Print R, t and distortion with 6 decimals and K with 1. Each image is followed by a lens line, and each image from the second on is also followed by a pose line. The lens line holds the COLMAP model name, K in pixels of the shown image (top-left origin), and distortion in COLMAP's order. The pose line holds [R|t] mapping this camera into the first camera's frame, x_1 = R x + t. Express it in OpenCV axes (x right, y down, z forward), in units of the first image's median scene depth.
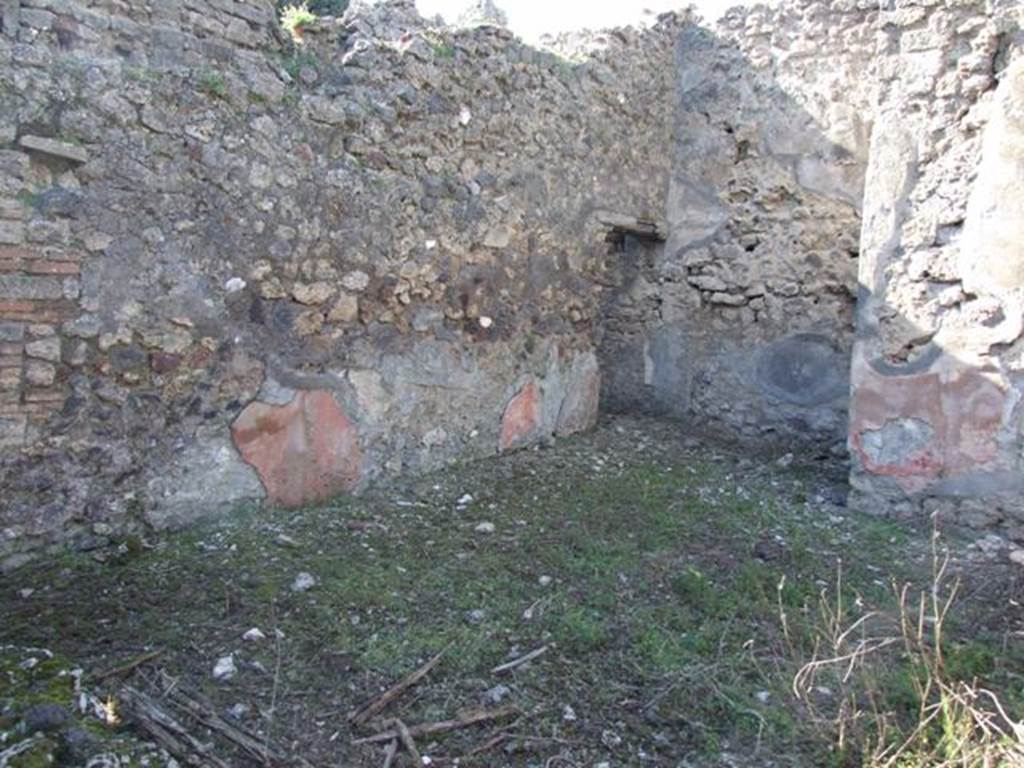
lens RADIAL K [[846.9, 0, 521.1], [0, 846.9, 375.2], [0, 0, 1]] dist [-0.027402, 0.037786]
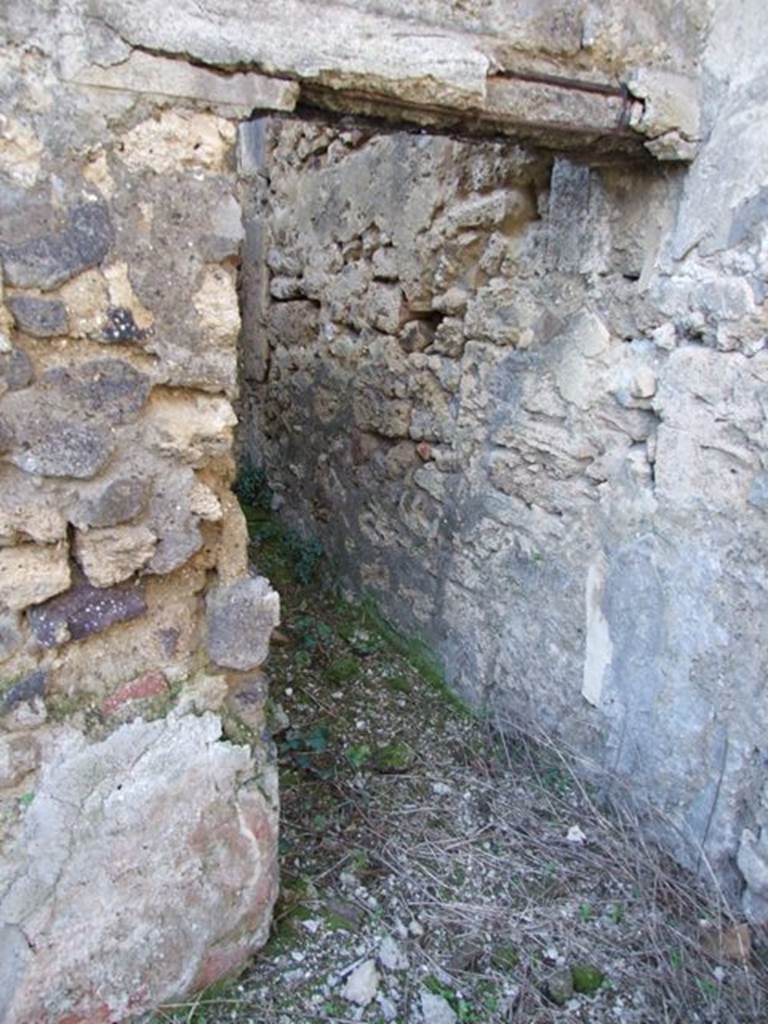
lens RADIAL K [[820.0, 0, 373.0], [0, 820.0, 502.6], [0, 0, 1]] dist [-0.048668, 0.044924]
pose [[0.930606, 0.093975, -0.353752, 0.245884], [-0.025434, 0.980745, 0.193630, -0.151746], [0.365137, -0.171196, 0.915078, 1.041025]]
